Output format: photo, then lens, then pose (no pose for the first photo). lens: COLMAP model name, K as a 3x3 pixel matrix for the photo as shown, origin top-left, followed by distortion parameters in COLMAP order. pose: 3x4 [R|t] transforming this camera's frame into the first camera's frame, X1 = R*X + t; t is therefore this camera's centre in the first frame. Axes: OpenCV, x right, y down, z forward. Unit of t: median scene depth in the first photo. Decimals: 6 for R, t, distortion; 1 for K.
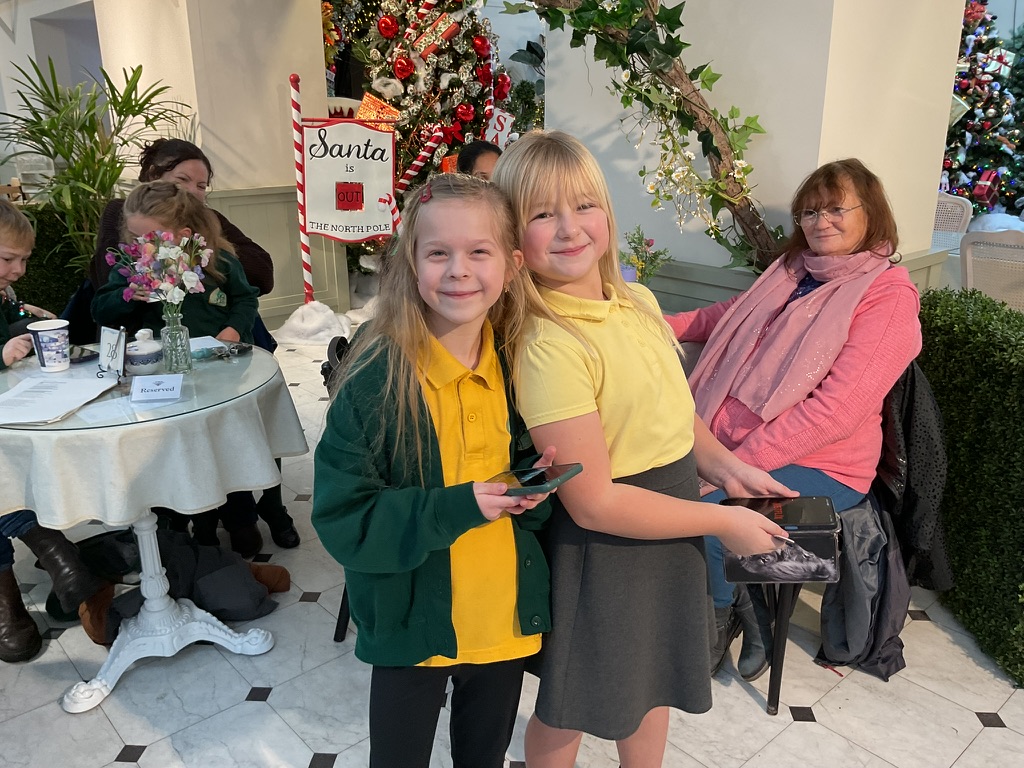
lens RADIAL K [[869.0, 0, 512.0], [0, 869.0, 384.0], [0, 0, 1]] dist [0.015717, -0.018350]
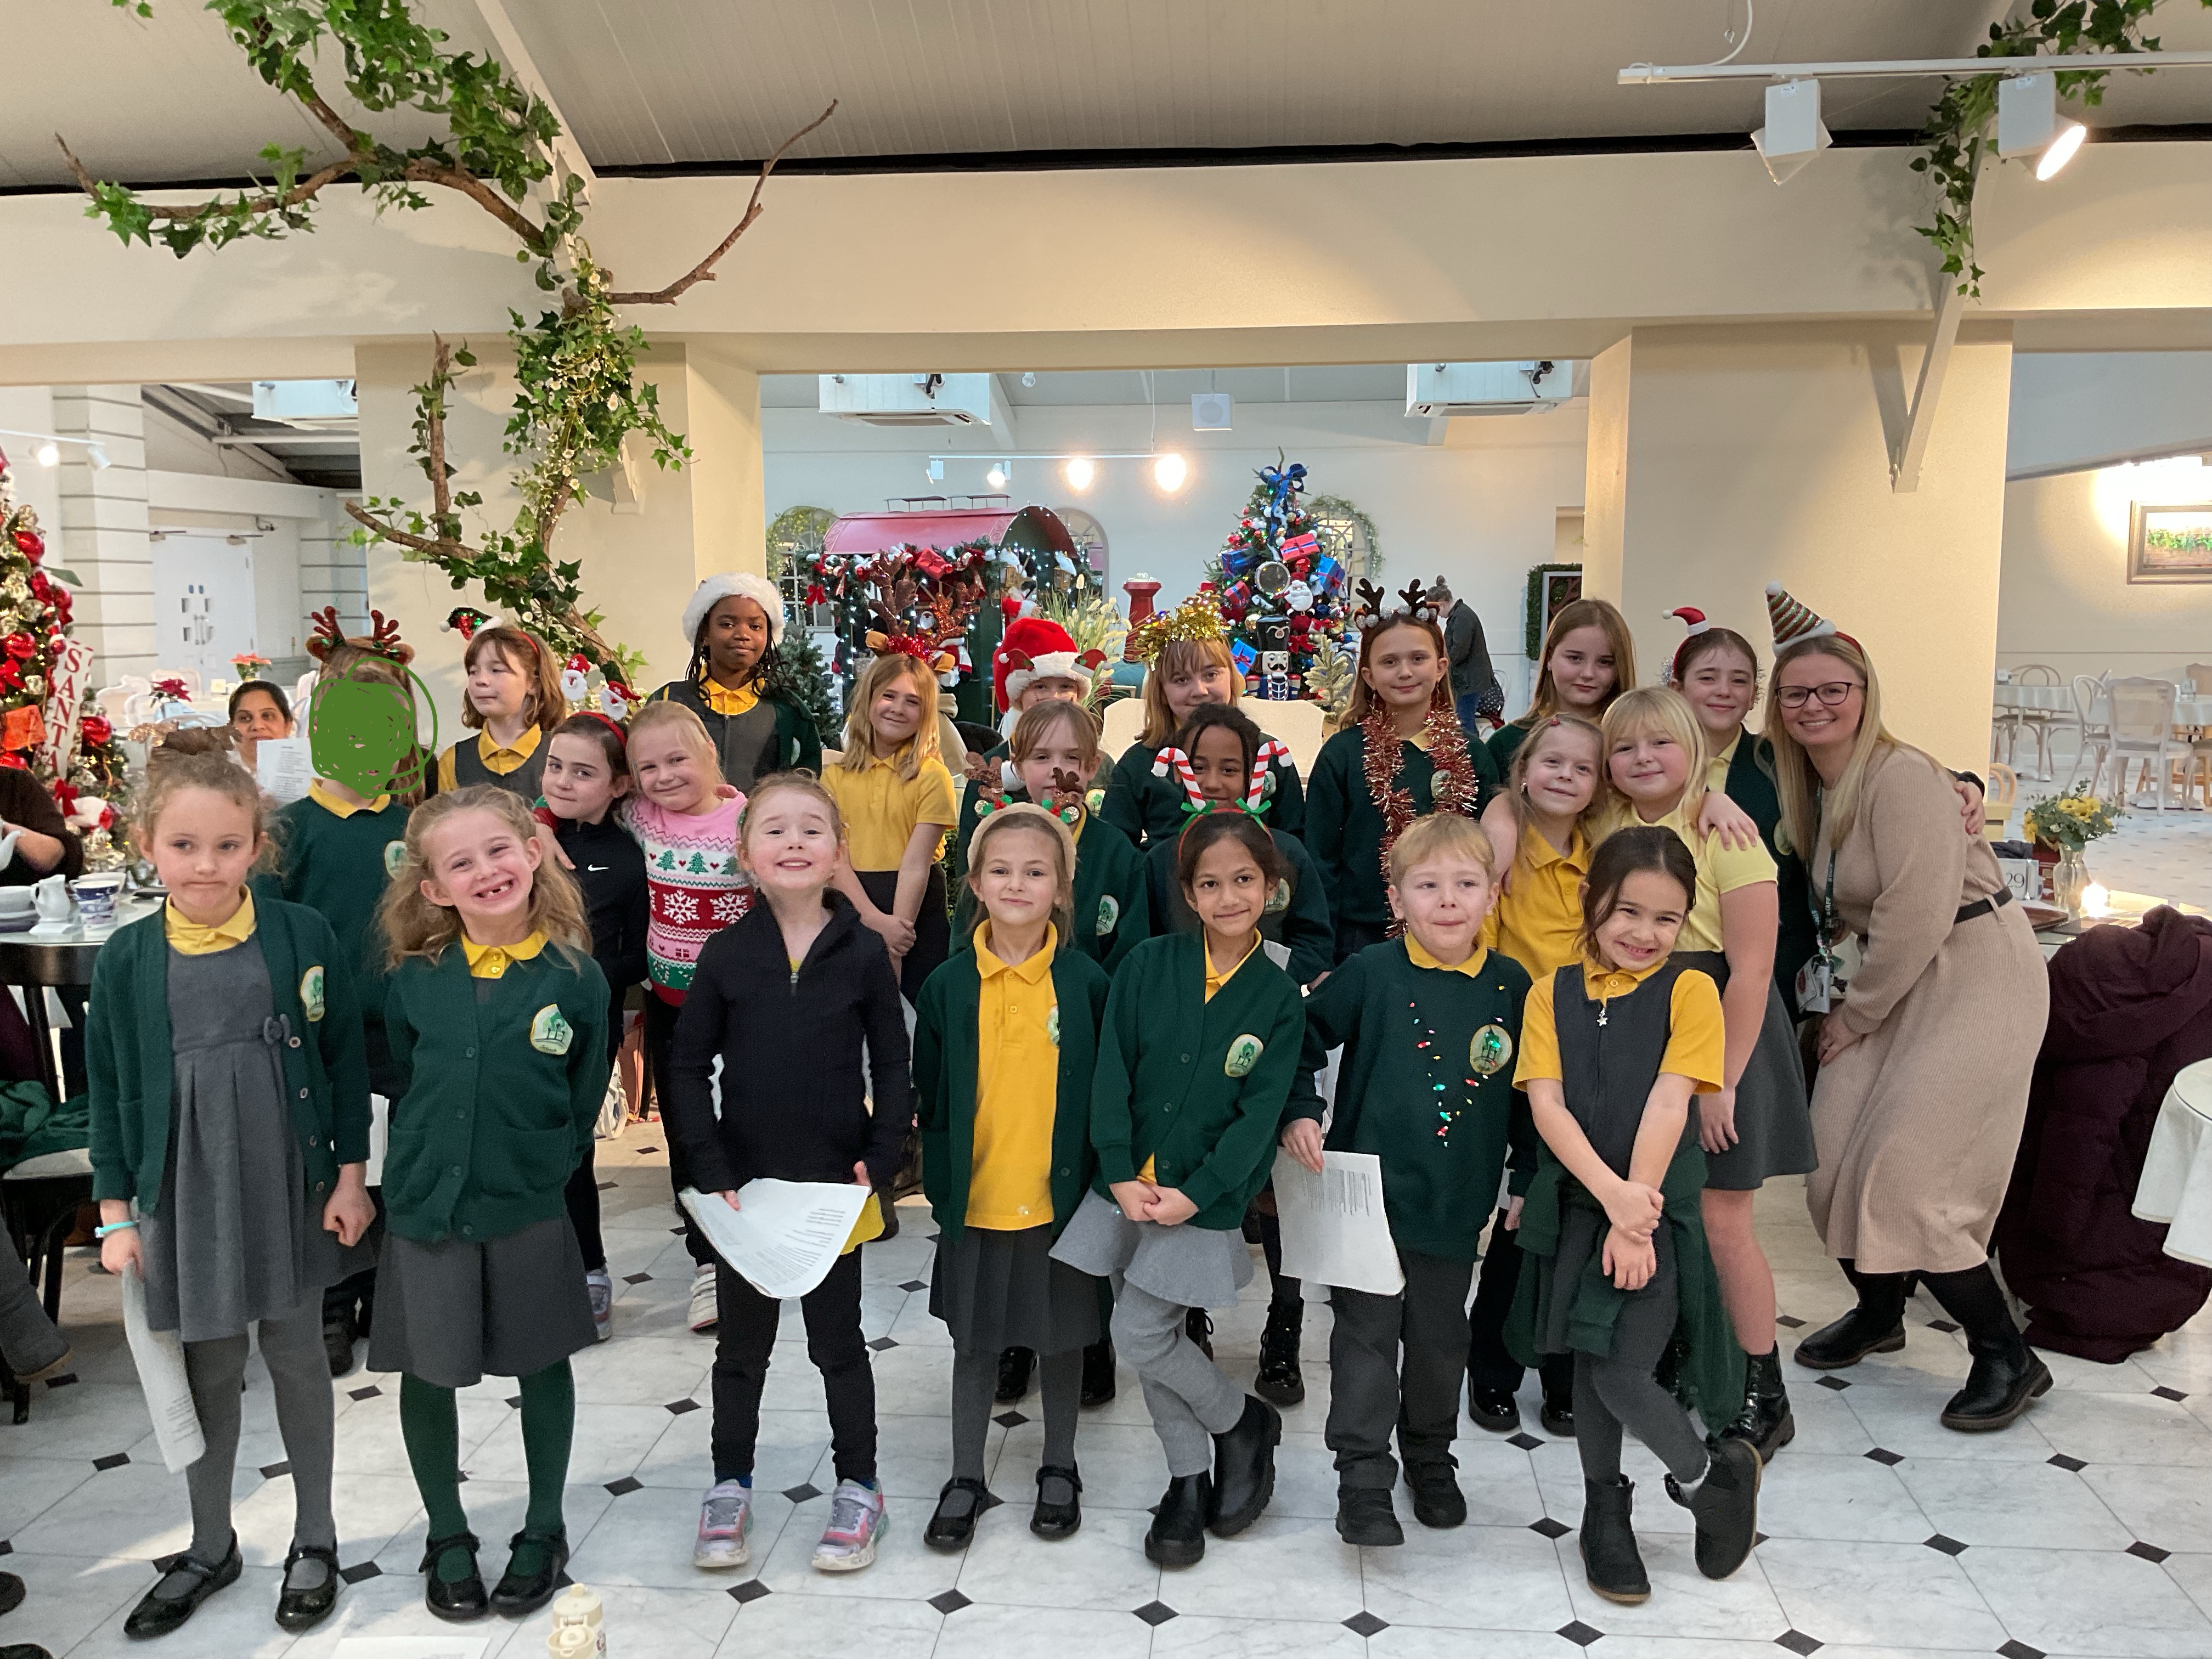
lens RADIAL K [[1877.2, 0, 1106.0], [0, 1877.2, 829.5], [0, 0, 1]] dist [0.015717, -0.018350]
pose [[0.726875, -0.073644, 0.682810, -0.422993], [0.206194, 0.971766, -0.114692, 0.144179], [-0.655086, 0.224158, 0.721537, -0.494024]]
